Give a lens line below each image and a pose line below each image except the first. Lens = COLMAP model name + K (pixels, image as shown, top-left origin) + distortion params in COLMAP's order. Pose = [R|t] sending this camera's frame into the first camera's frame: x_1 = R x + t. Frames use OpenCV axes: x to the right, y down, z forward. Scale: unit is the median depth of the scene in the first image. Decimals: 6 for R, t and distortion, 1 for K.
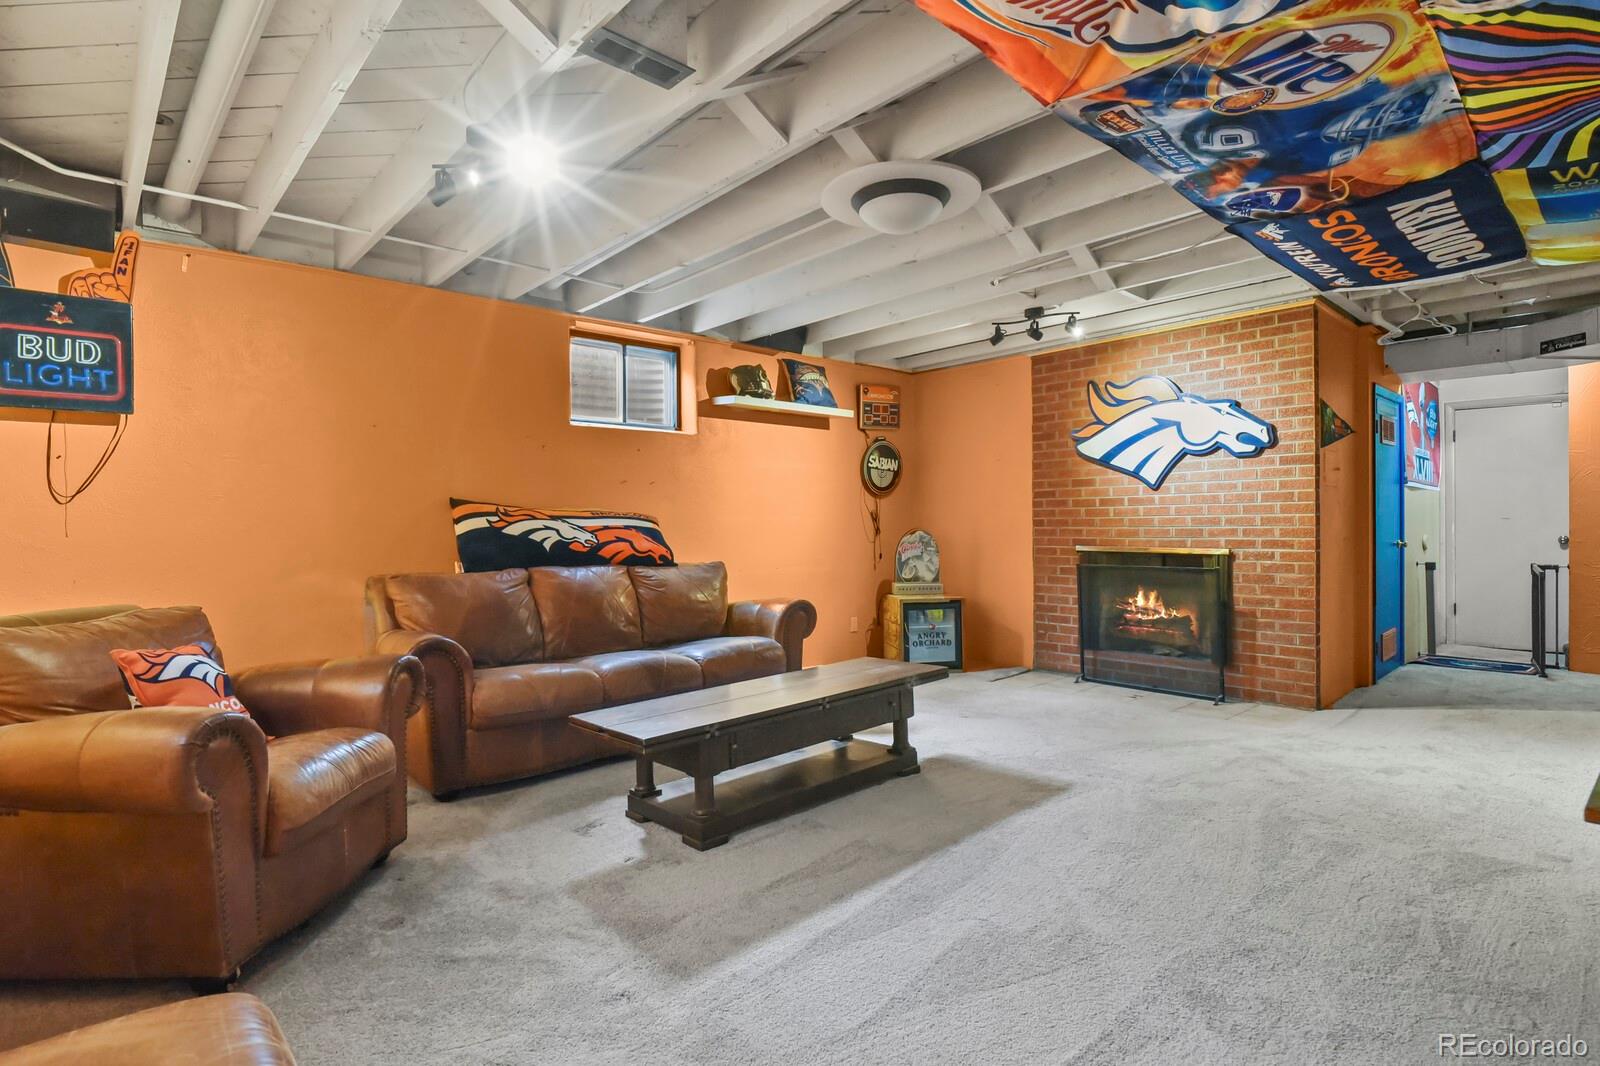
lens RADIAL K [[798.0, 0, 800.0], [0, 798.0, 533.0], [0, 0, 1]] dist [-0.018110, -0.000762]
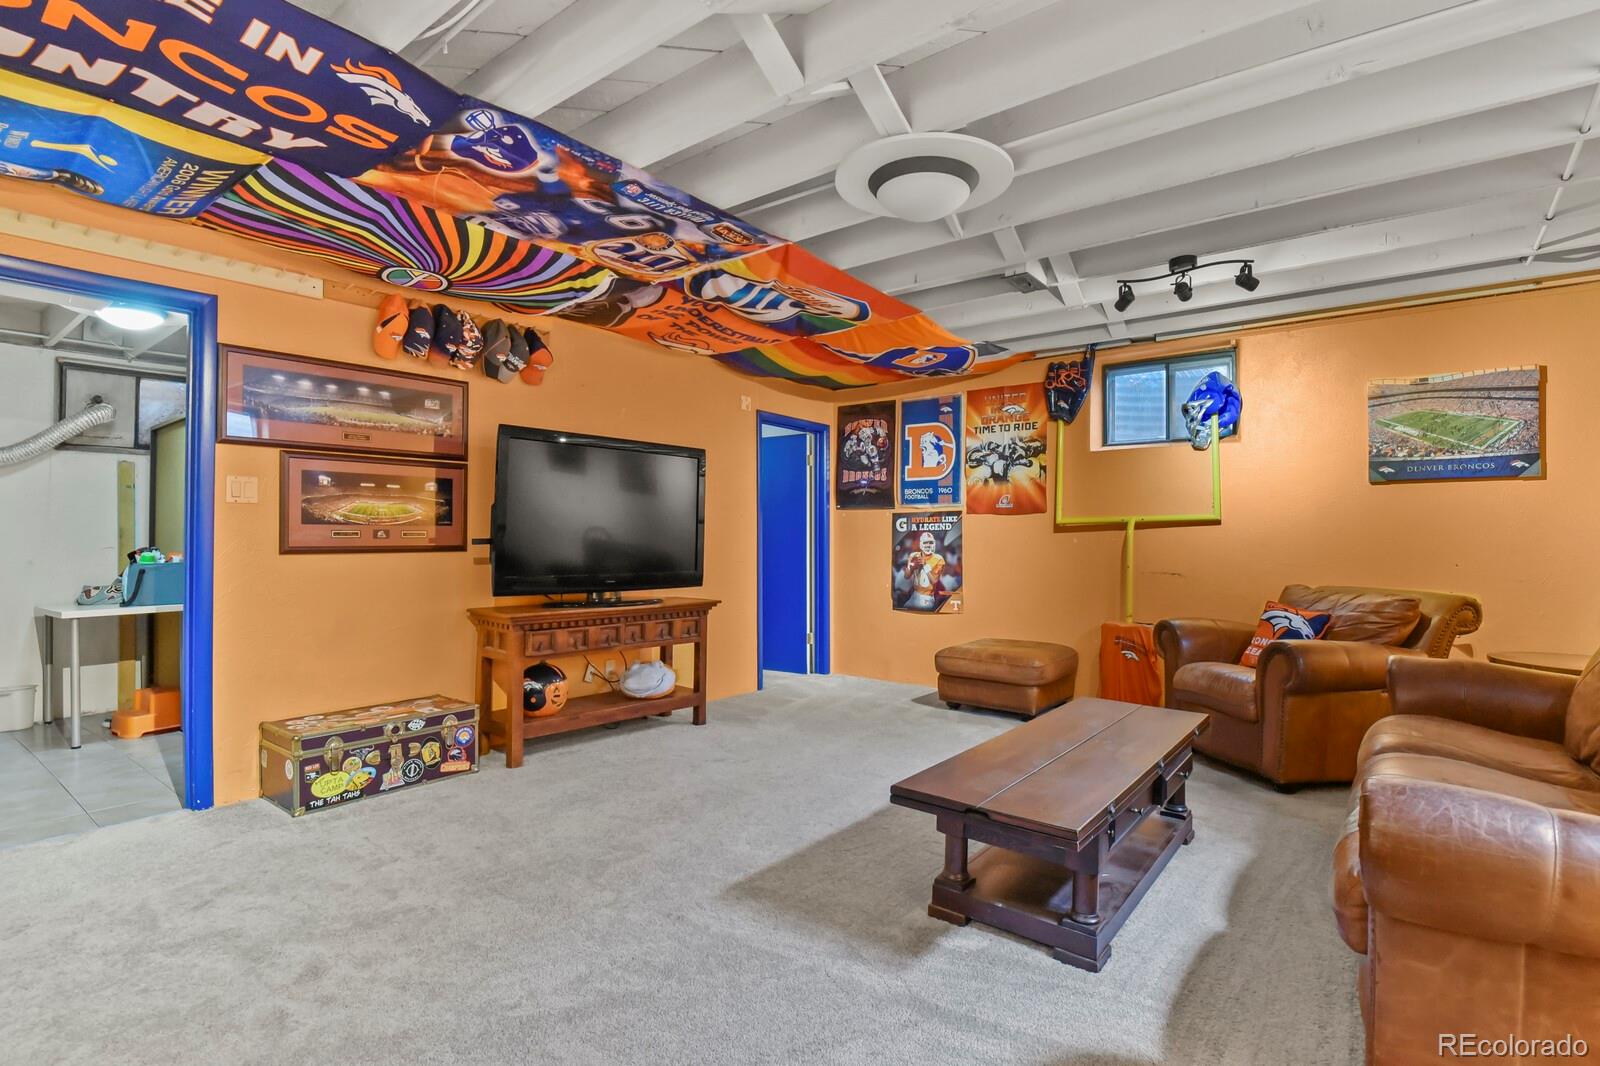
lens RADIAL K [[775.4, 0, 808.1], [0, 775.4, 530.2], [0, 0, 1]] dist [-0.000986, -0.009484]
pose [[-0.985773, 0.006972, -0.167940, 0.373152], [0.006307, 0.999970, 0.004489, -0.027613], [0.167966, 0.003366, -0.985787, 1.701609]]
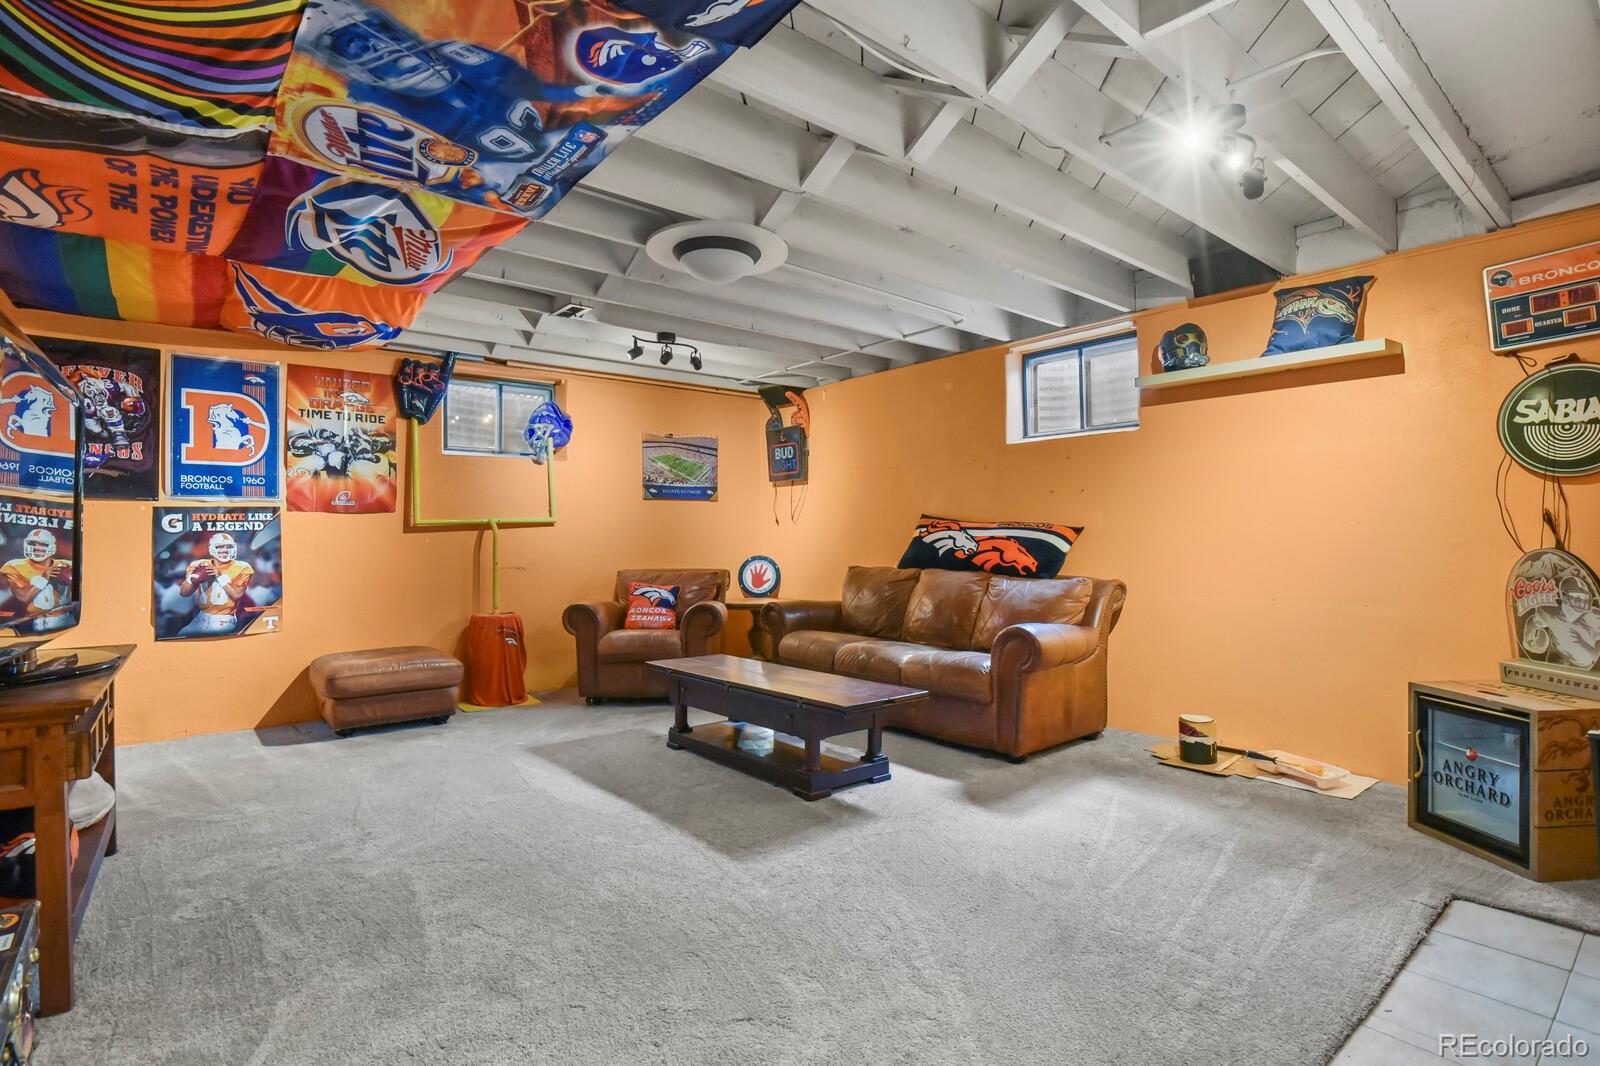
lens RADIAL K [[775.4, 0, 808.1], [0, 775.4, 530.2], [0, 0, 1]] dist [-0.000986, -0.009484]
pose [[-0.045155, 0.007606, -0.998951, 1.124946], [-0.003854, 0.999962, 0.007788, -0.033121], [0.998973, 0.004201, -0.045124, 1.087417]]
